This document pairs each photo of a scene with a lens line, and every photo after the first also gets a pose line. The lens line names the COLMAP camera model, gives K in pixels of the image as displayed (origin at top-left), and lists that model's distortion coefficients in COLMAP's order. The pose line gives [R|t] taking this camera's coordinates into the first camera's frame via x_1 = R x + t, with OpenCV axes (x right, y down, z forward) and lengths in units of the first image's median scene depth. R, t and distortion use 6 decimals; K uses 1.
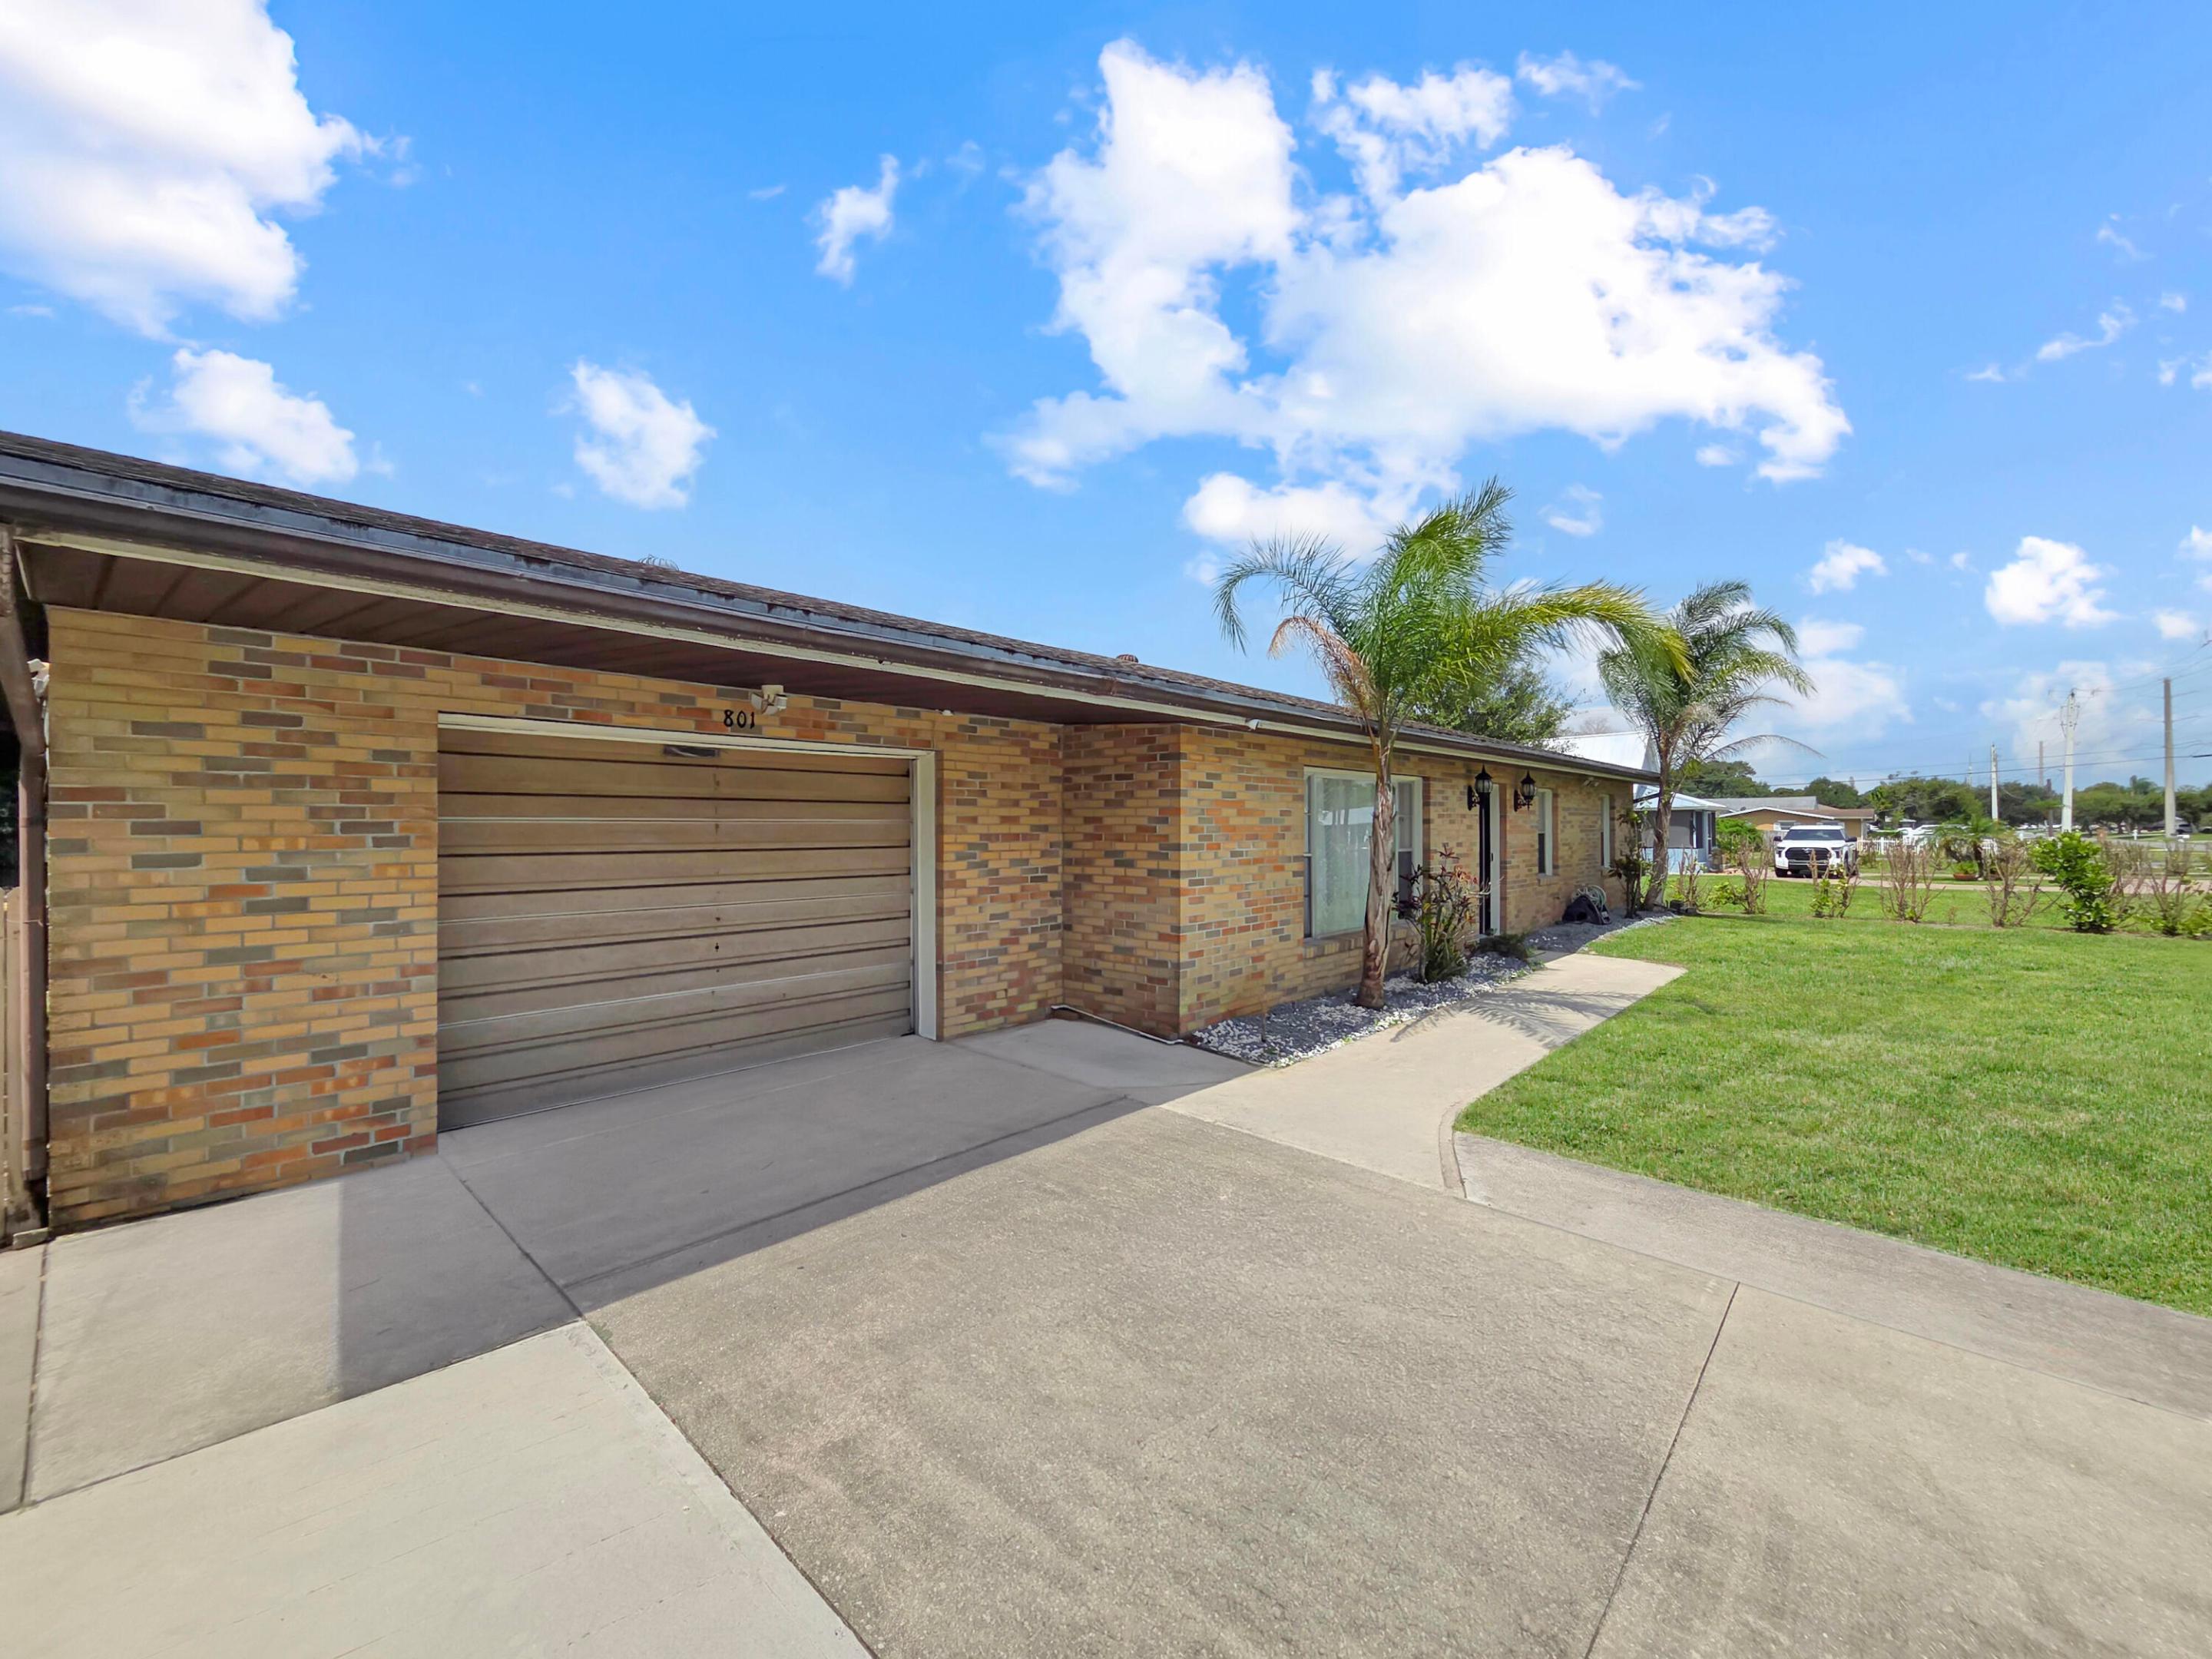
lens RADIAL K [[911.1, 0, 1102.1], [0, 911.1, 789.2], [0, 0, 1]] dist [0.000548, 0.000192]
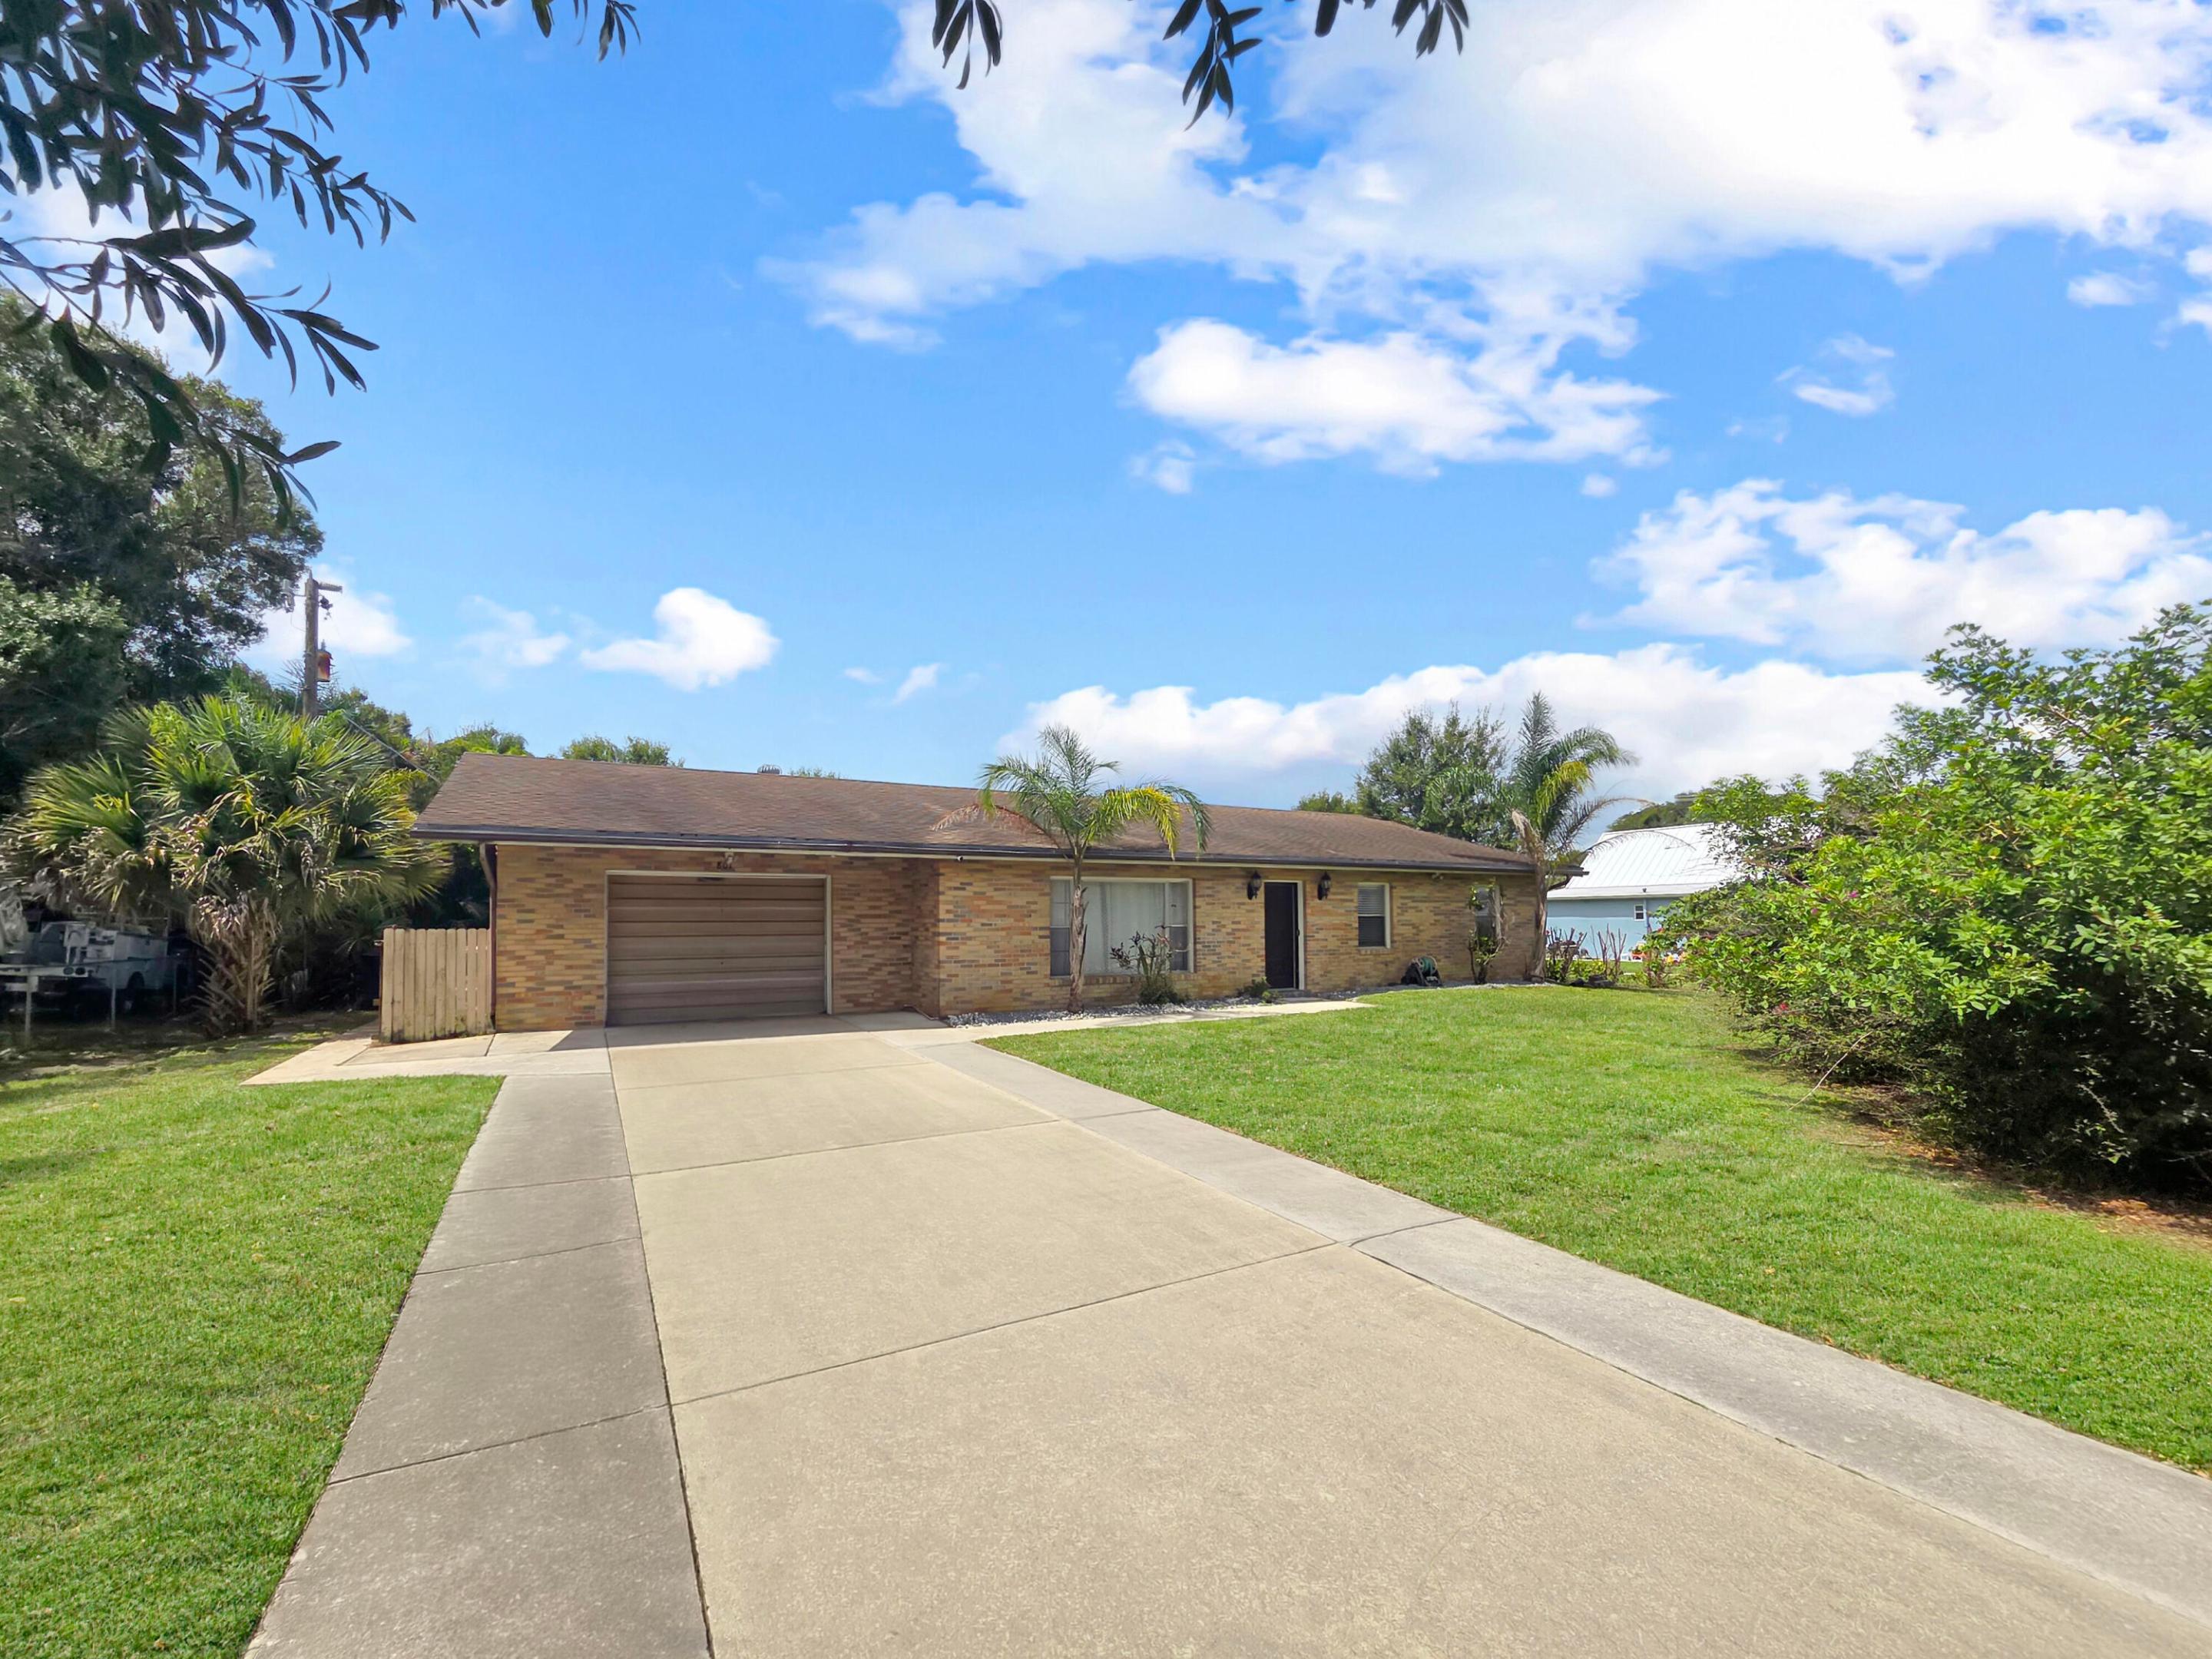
lens RADIAL K [[932.8, 0, 1106.1], [0, 932.8, 835.7], [0, 0, 1]] dist [-0.001515, -0.000119]
pose [[0.950573, -0.033398, -0.308699, 1.519293], [0.017810, 0.998426, -0.053178, -0.008356], [0.309989, 0.045052, 0.949672, -1.172027]]
